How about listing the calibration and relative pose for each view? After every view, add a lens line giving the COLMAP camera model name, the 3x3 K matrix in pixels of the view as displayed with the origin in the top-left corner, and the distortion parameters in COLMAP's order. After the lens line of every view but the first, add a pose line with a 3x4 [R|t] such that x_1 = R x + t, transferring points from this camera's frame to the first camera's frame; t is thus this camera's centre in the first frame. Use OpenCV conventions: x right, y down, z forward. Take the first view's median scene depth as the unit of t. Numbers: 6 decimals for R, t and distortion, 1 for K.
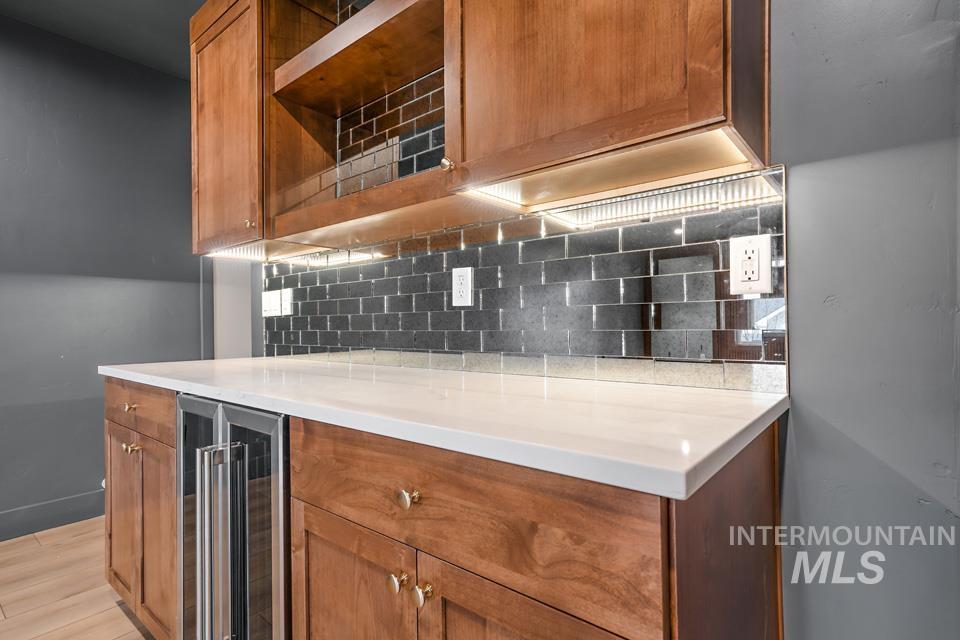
lens RADIAL K [[476.6, 0, 480.0], [0, 476.6, 320.0], [0, 0, 1]] dist [0.041034, 0.000249]
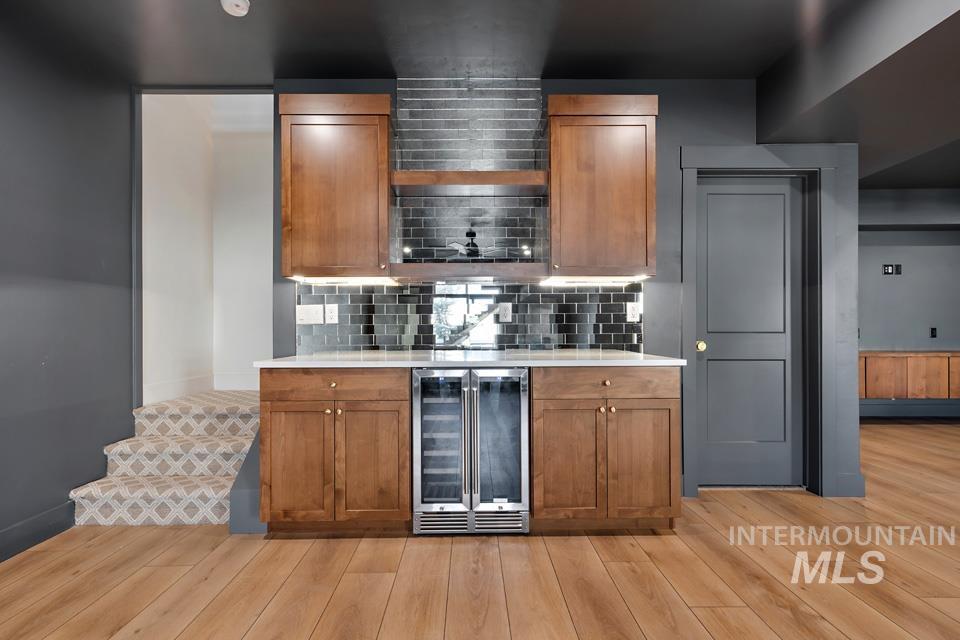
lens RADIAL K [[508.8, 0, 480.0], [0, 508.8, 320.0], [0, 0, 1]] dist [0.027839, 0.000410]
pose [[0.756241, 0.018864, 0.654021, -2.225621], [-0.010151, 0.999802, -0.017101, 0.001149], [-0.654215, 0.006294, 0.756283, -0.783191]]
